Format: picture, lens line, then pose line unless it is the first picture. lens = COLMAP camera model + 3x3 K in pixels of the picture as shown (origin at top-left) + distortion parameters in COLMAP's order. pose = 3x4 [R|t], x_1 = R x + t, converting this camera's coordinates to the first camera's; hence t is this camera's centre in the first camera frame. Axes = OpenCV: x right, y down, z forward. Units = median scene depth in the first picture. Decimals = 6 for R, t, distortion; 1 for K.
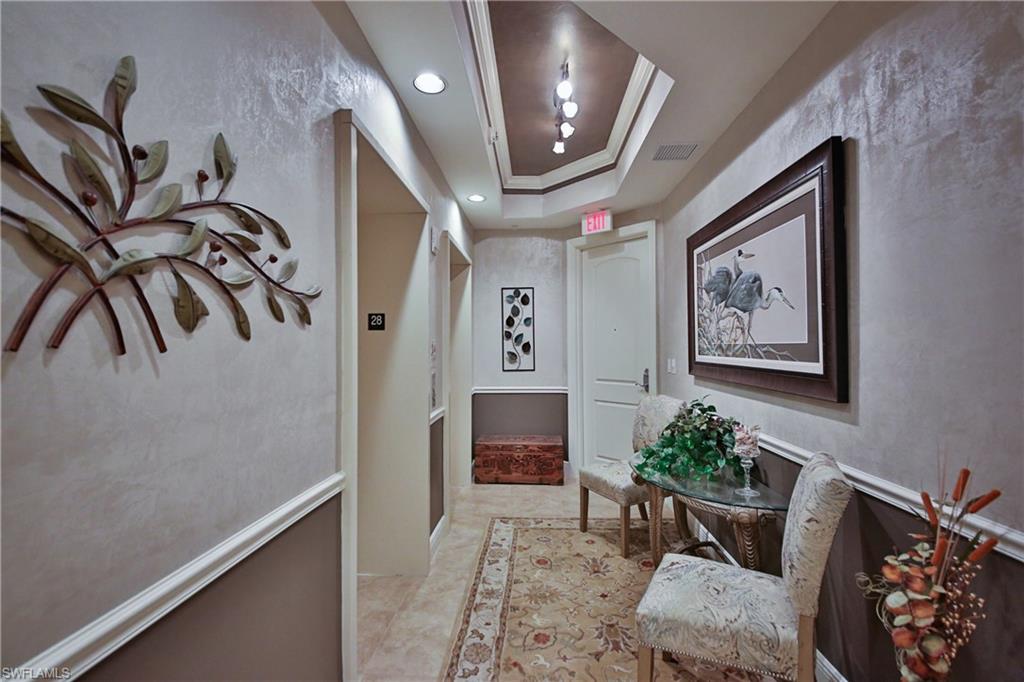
lens RADIAL K [[455.4, 0, 513.5], [0, 455.4, 338.0], [0, 0, 1]] dist [0.000091, -0.000001]
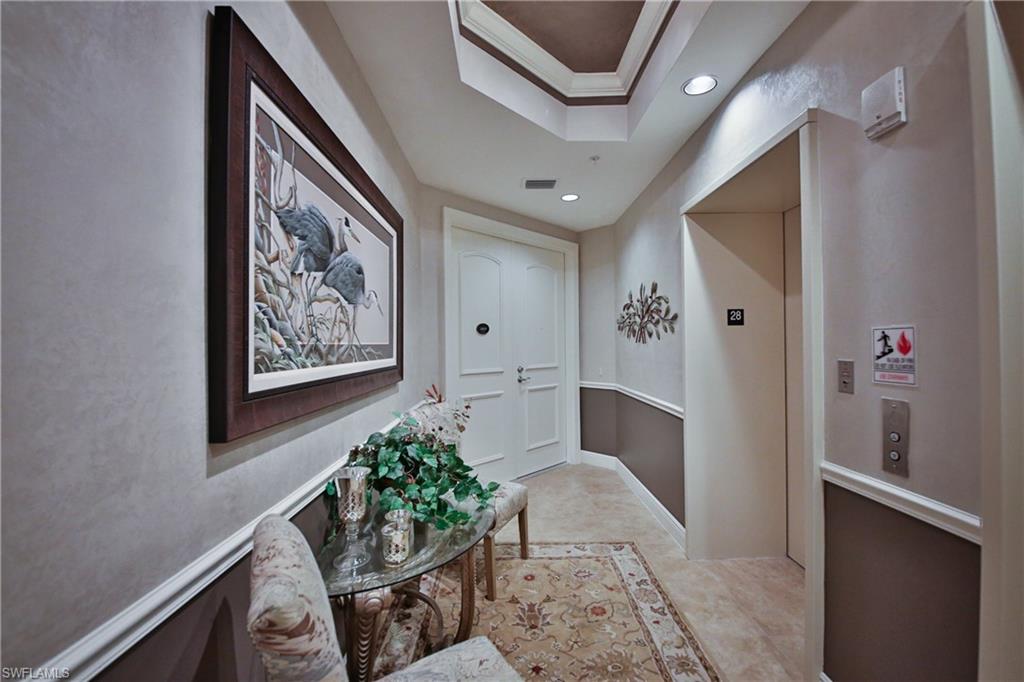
lens RADIAL K [[435.7, 0, 512.0], [0, 435.7, 341.0], [0, 0, 1]] dist [-0.022482, -0.000181]
pose [[-0.997386, 0.015500, -0.070572, 0.290081], [0.017258, 0.999554, -0.024365, 0.030181], [0.070163, -0.025519, -0.997209, 1.780622]]
